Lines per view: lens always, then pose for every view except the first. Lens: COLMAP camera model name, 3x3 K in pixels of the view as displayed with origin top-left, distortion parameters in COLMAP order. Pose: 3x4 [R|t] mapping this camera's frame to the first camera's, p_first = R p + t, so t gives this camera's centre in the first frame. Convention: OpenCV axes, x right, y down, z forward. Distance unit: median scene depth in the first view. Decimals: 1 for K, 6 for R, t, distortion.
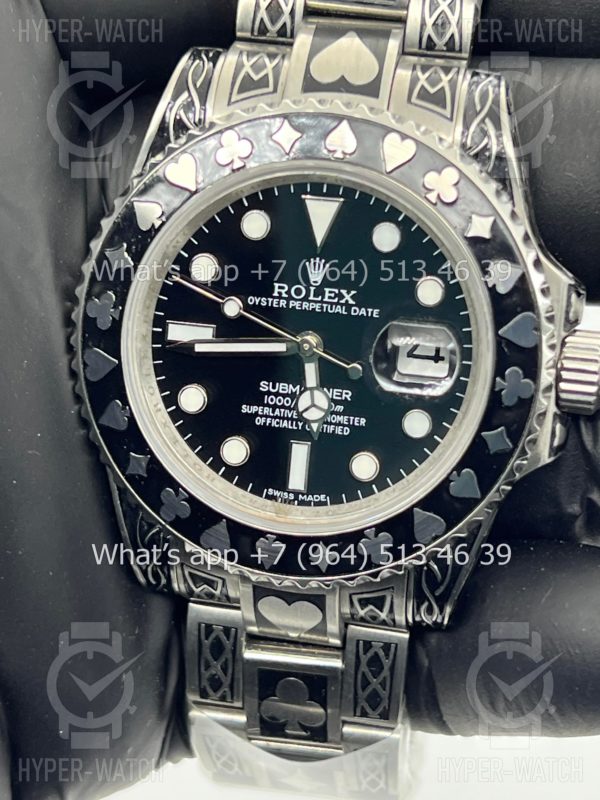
lens RADIAL K [[1801.0, 0, 299.6], [0, 1801.0, 398.9], [0, 0, 1]] dist [0.398212, 0.000000]
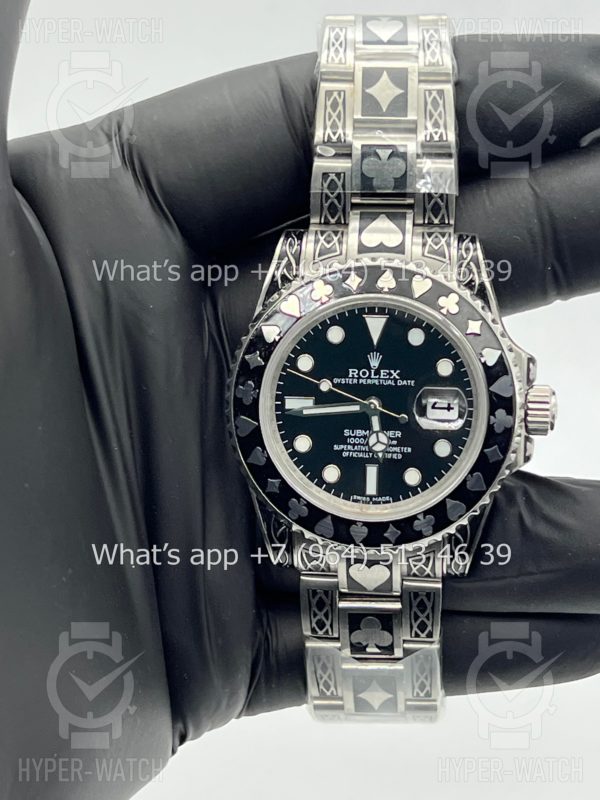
lens RADIAL K [[1801.0, 0, 296.9], [0, 1801.0, 402.7], [0, 0, 1]] dist [0.398212, 0.000000]
pose [[0.996304, -0.069544, 0.050425, -0.145754], [0.071919, 0.996306, -0.046927, 0.039469], [-0.046975, 0.050380, 0.997625, -0.628233]]
